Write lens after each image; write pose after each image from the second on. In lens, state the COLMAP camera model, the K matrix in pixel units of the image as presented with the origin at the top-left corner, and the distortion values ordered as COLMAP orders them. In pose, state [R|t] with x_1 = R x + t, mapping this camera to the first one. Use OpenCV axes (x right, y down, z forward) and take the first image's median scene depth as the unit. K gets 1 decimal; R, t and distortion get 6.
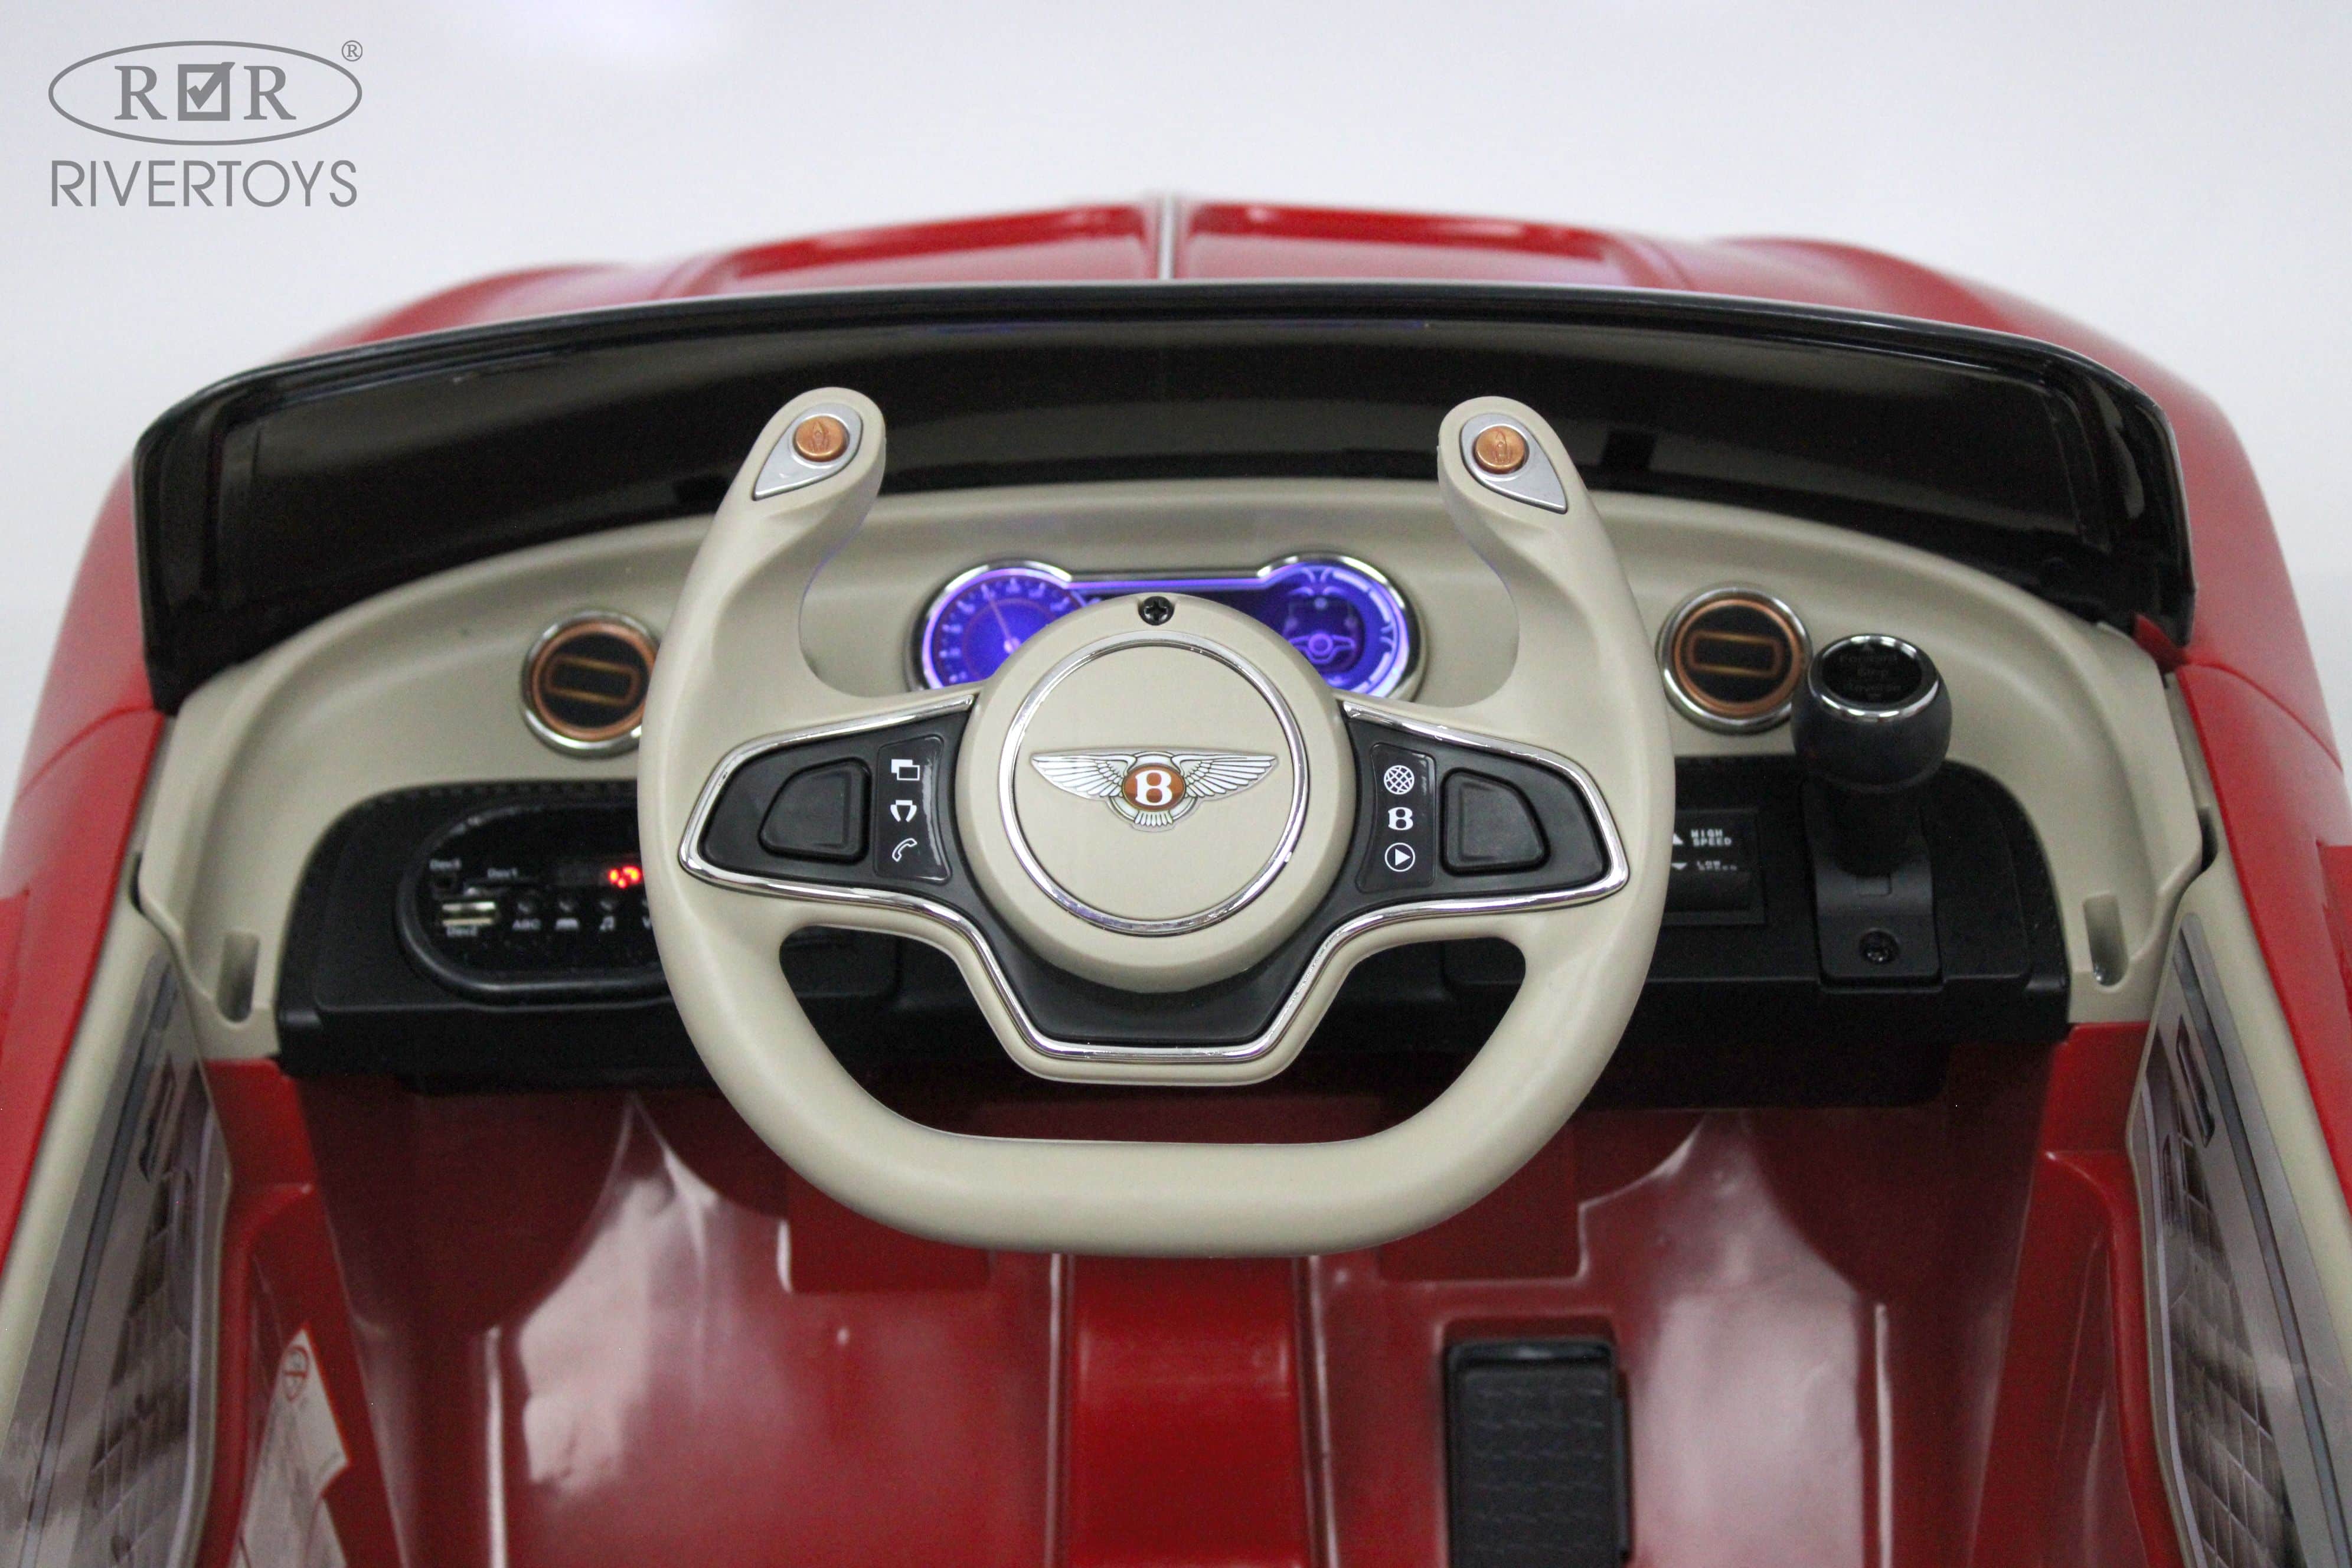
lens RADIAL K [[4455.4, 0, 1176.0], [0, 4455.4, 784.0], [0, 0, 1]] dist [0.018630, -0.047946]
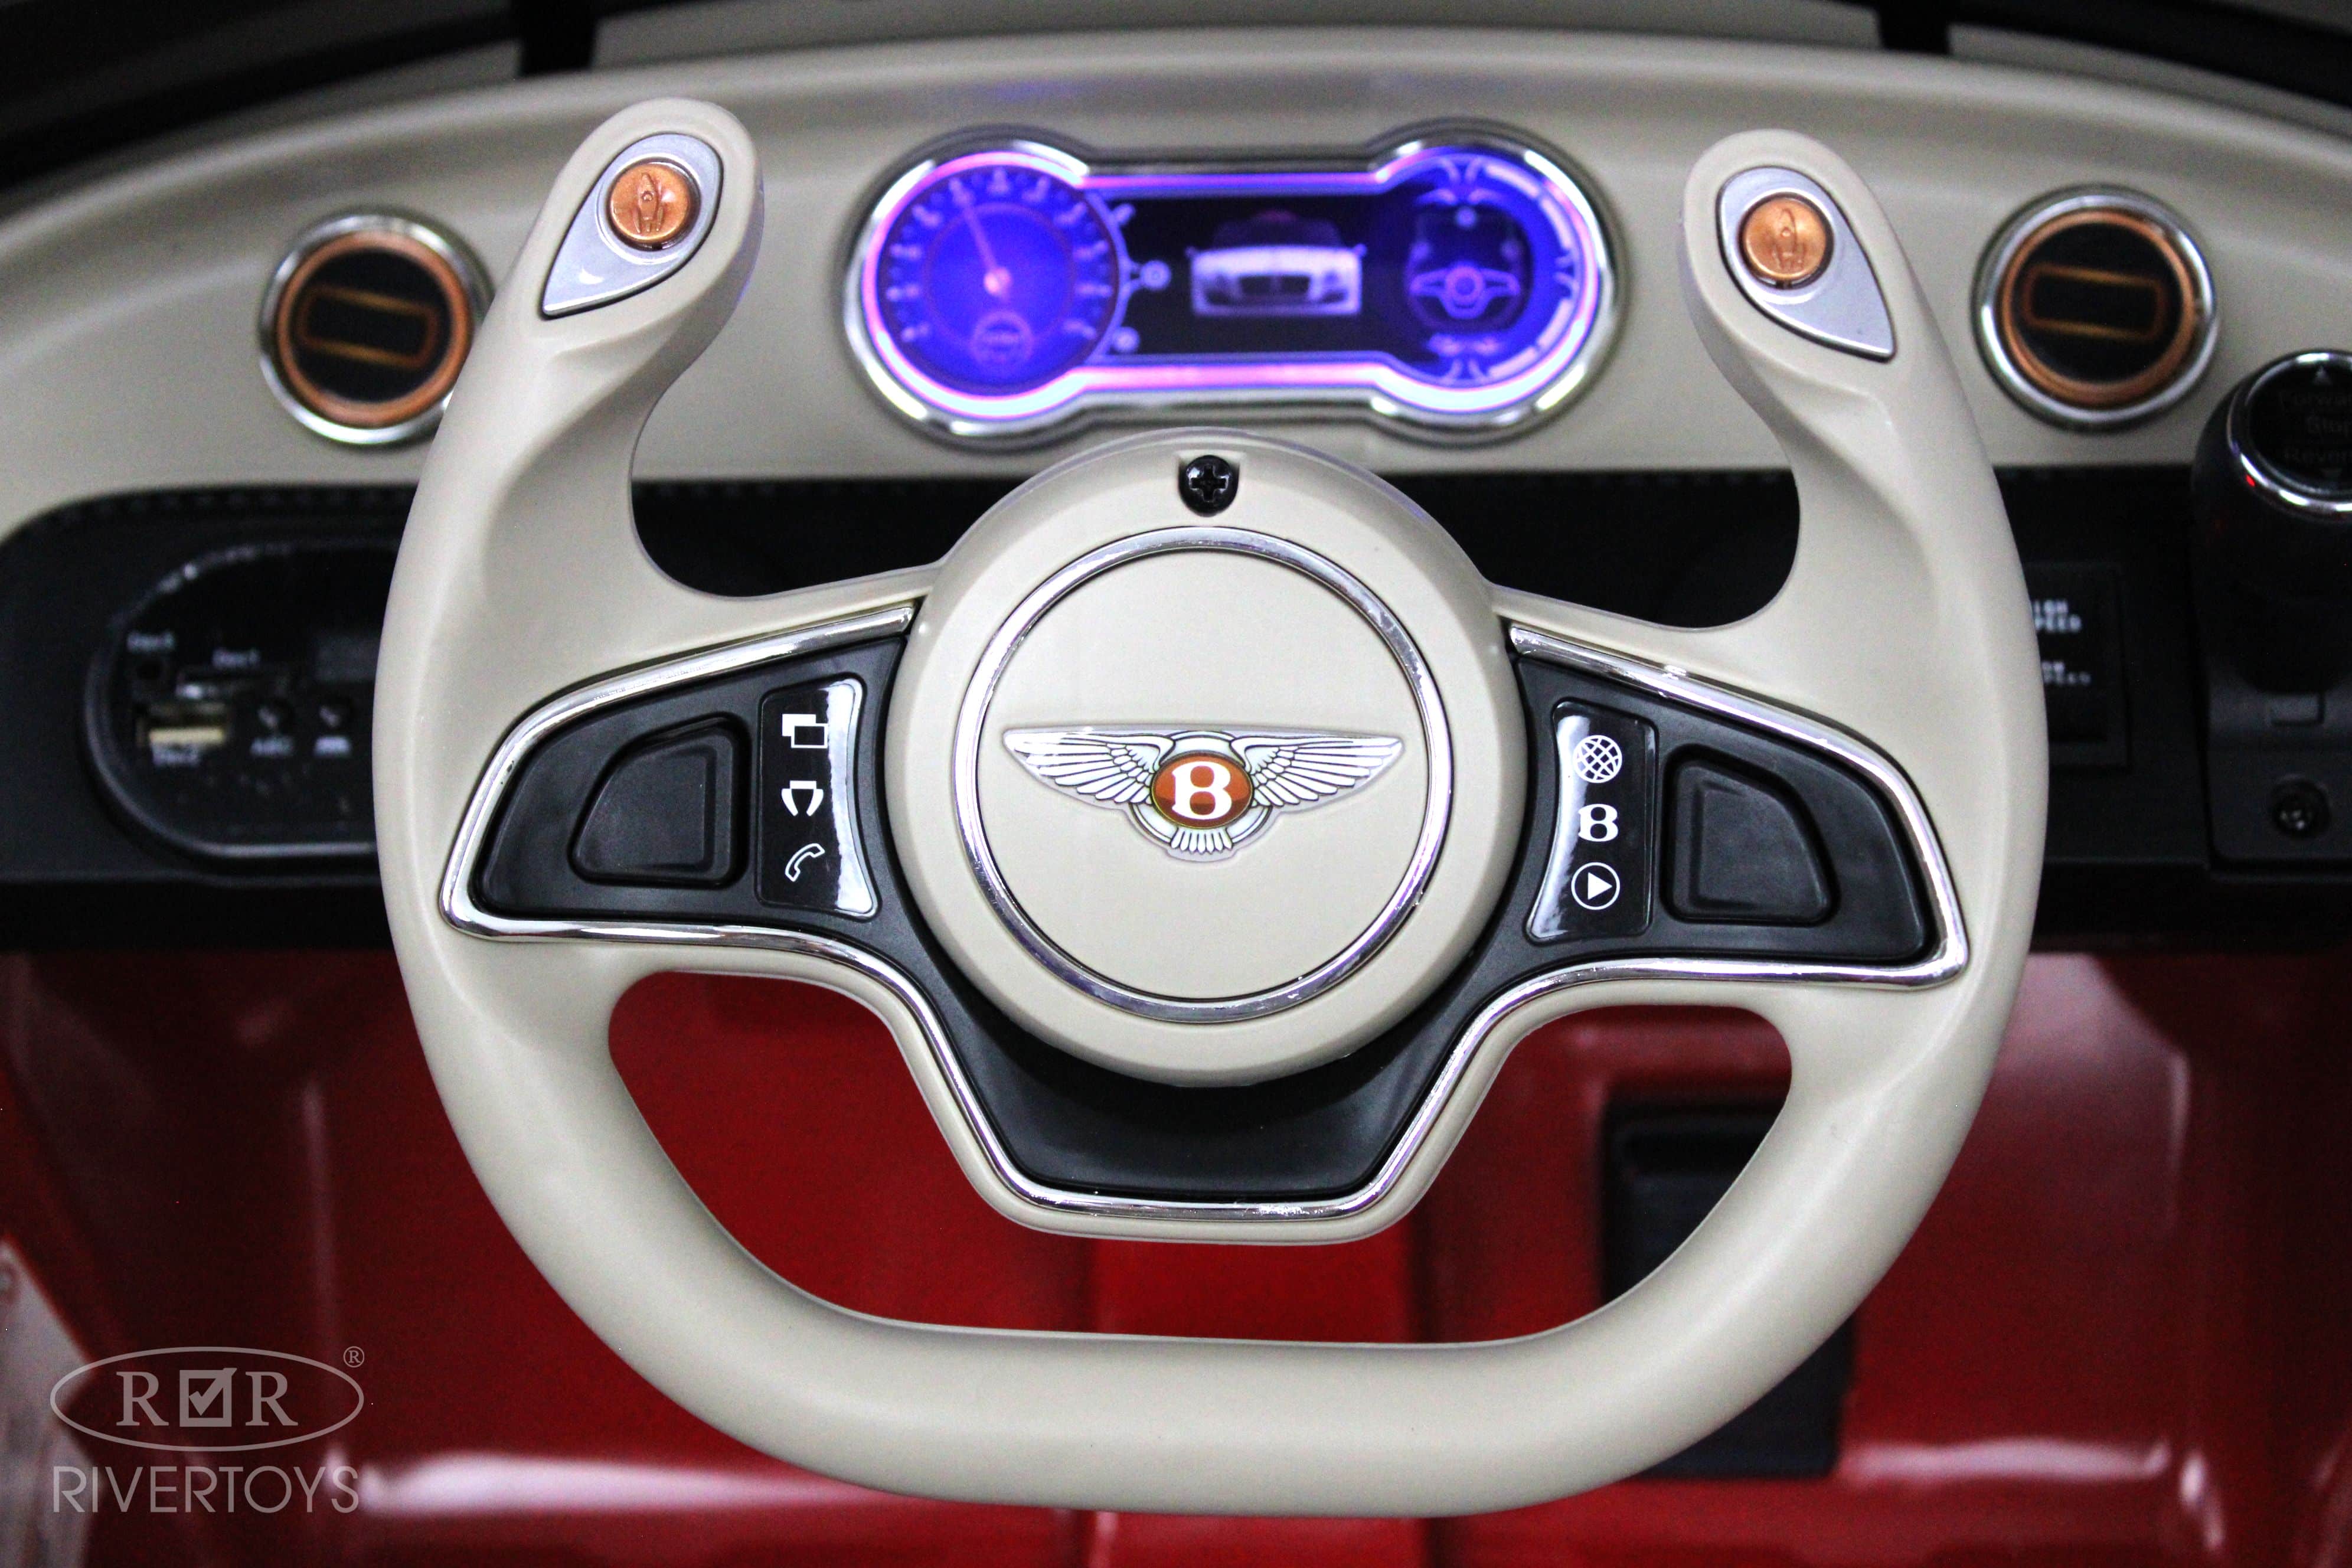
lens RADIAL K [[4455.4, 0, 1176.0], [0, 4455.4, 784.0], [0, 0, 1]] dist [0.018630, -0.047946]
pose [[0.999809, 0.008191, -0.017730, 0.002367], [-0.002597, 0.955501, 0.294975, -0.180295], [0.019357, -0.294873, 0.955340, 0.403262]]
